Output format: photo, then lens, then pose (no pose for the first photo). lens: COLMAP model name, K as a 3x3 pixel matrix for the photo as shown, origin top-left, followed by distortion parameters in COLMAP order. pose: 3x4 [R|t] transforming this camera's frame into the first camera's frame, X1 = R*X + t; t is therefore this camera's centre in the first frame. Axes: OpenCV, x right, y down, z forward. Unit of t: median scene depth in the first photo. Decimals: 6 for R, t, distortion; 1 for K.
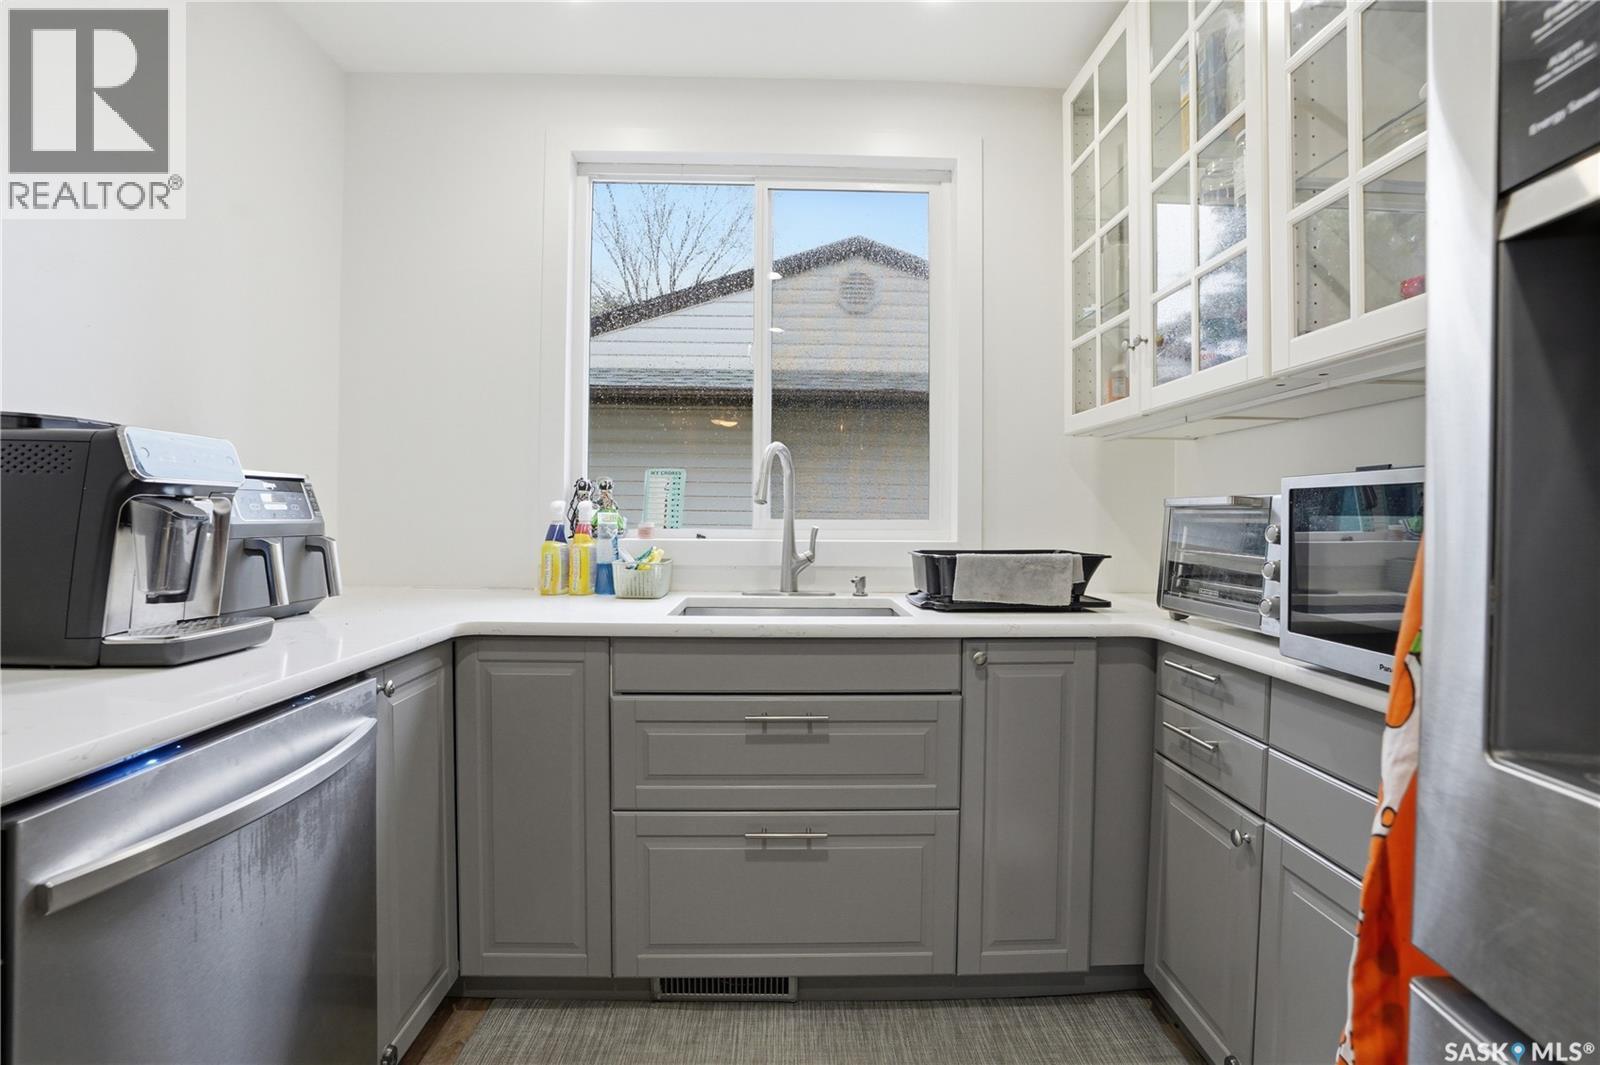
lens RADIAL K [[750.3, 0, 798.0], [0, 750.3, 528.8], [0, 0, 1]] dist [-0.059533, 0.022880]
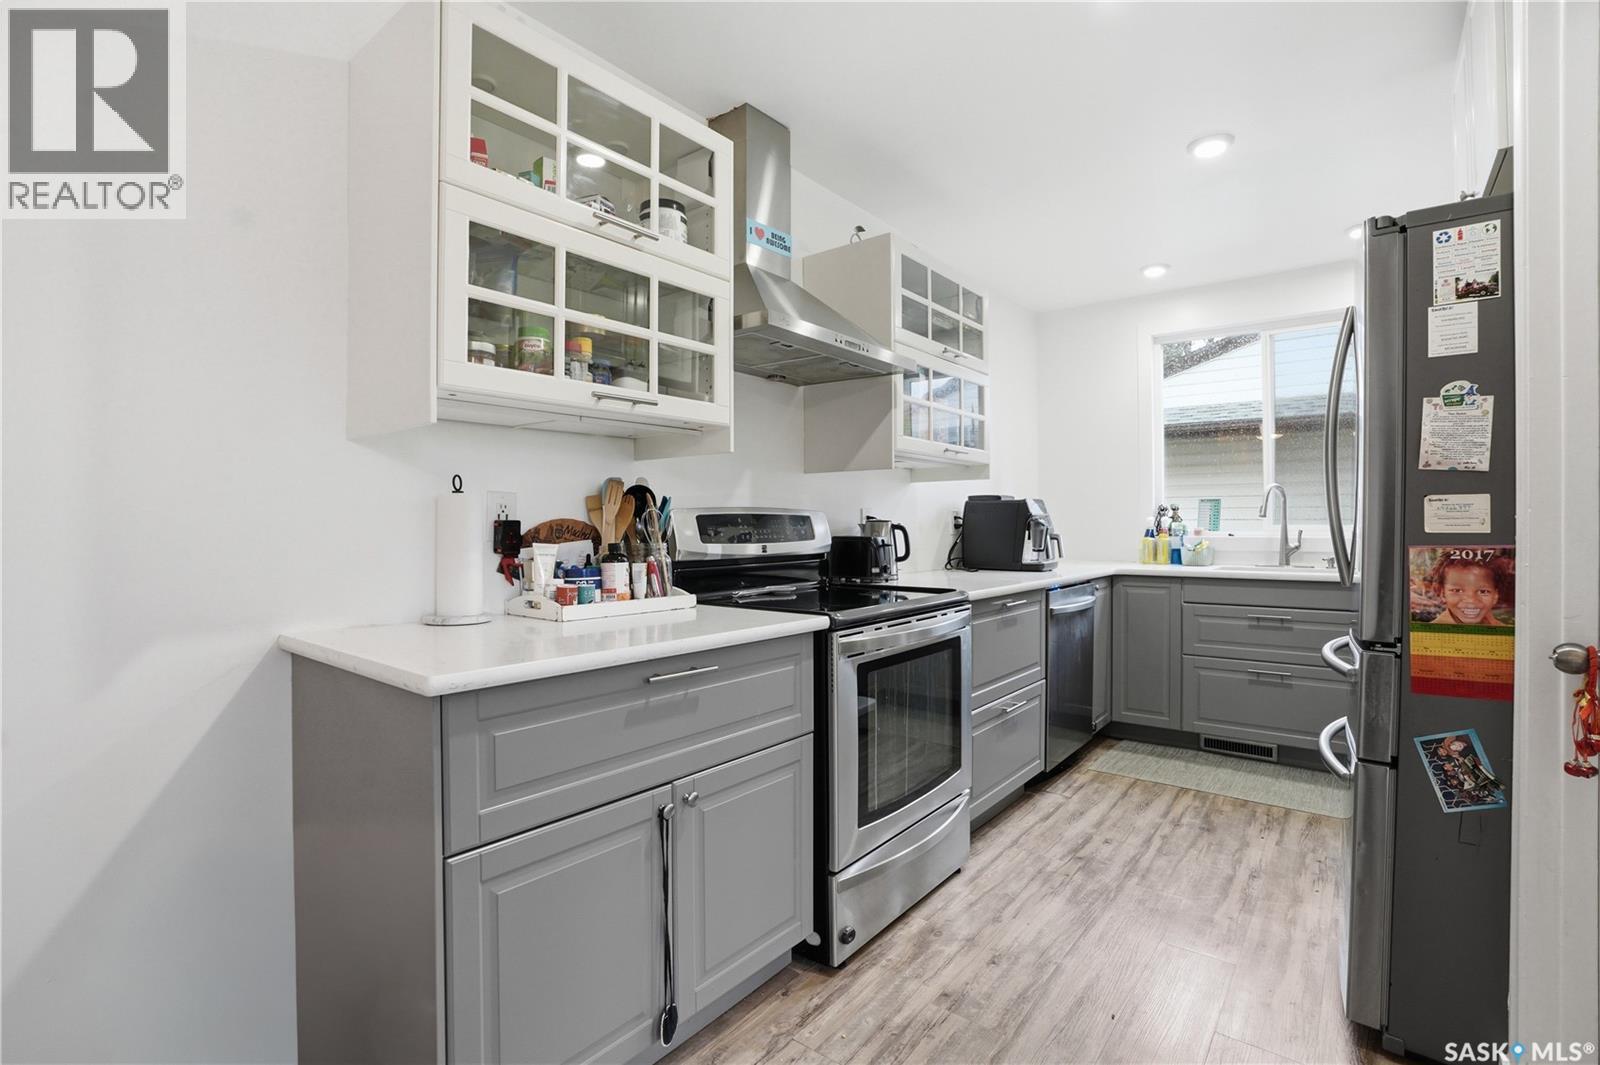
lens RADIAL K [[750.3, 0, 798.0], [0, 750.3, 528.8], [0, 0, 1]] dist [-0.059533, 0.022880]
pose [[0.766216, -0.004641, -0.642566, 0.285749], [-0.001210, 0.999962, -0.008665, 0.015289], [0.642582, 0.007417, 0.766181, -1.407025]]
